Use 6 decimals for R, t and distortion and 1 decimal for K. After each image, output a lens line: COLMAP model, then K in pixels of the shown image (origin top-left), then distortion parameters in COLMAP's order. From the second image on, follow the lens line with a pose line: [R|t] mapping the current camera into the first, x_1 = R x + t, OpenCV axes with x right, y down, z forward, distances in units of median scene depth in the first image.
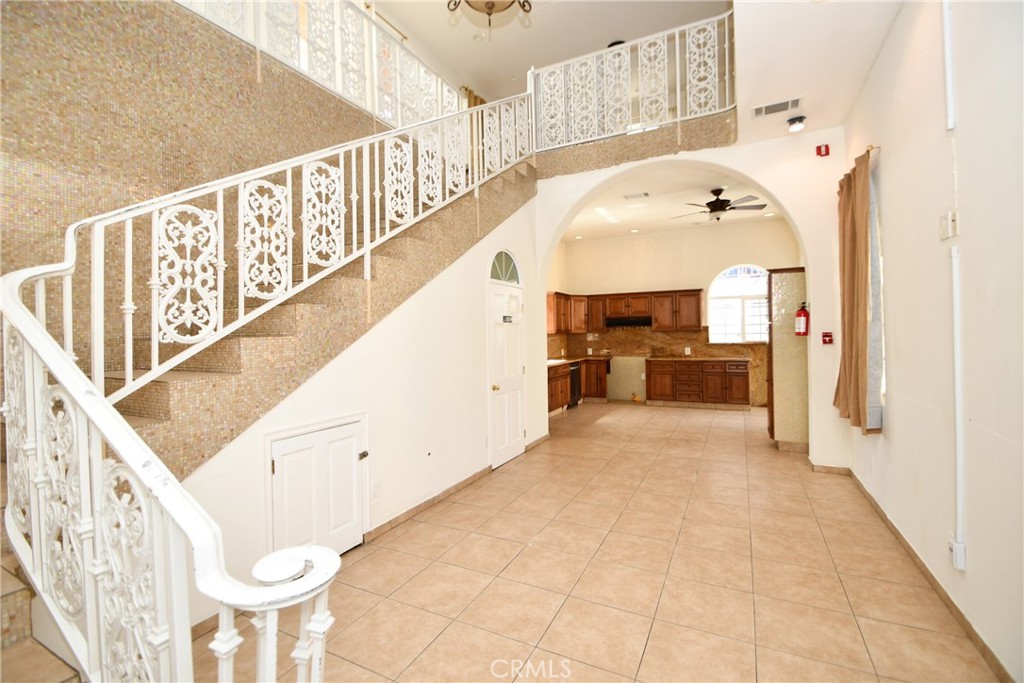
lens RADIAL K [[449.5, 0, 504.5], [0, 449.5, 333.9], [0, 0, 1]] dist [0.002365, -0.010842]
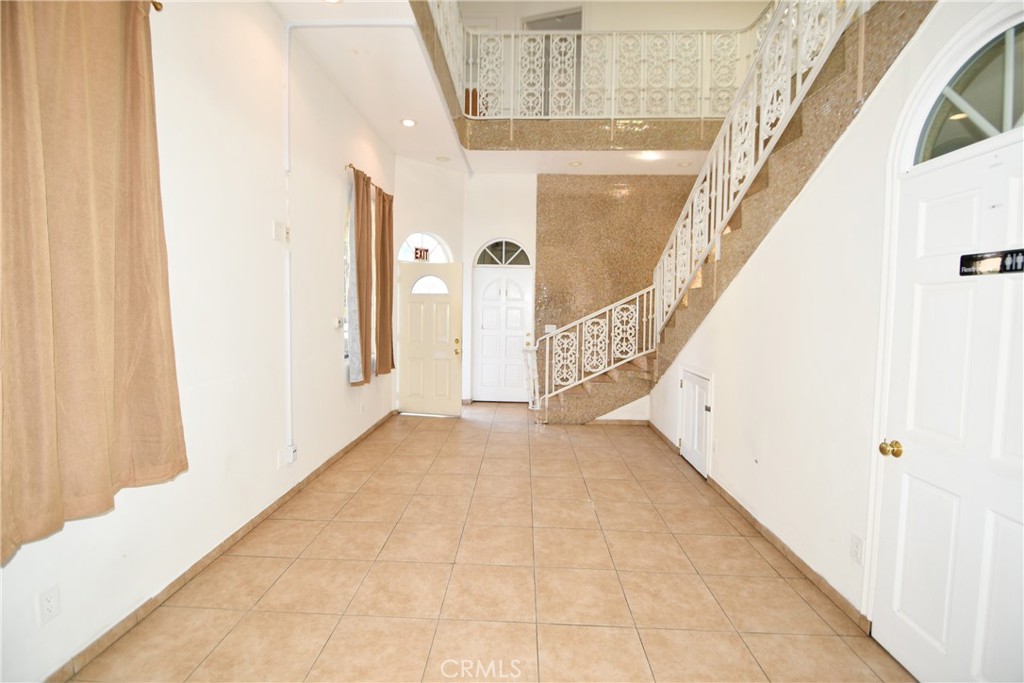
lens RADIAL K [[449.5, 0, 509.9], [0, 449.5, 340.4], [0, 0, 1]] dist [0.002365, -0.010842]
pose [[-0.900184, 0.036947, -0.433940, 0.618378], [0.002618, 0.996836, 0.079443, -0.009941], [0.435502, 0.070378, -0.897433, 1.665388]]
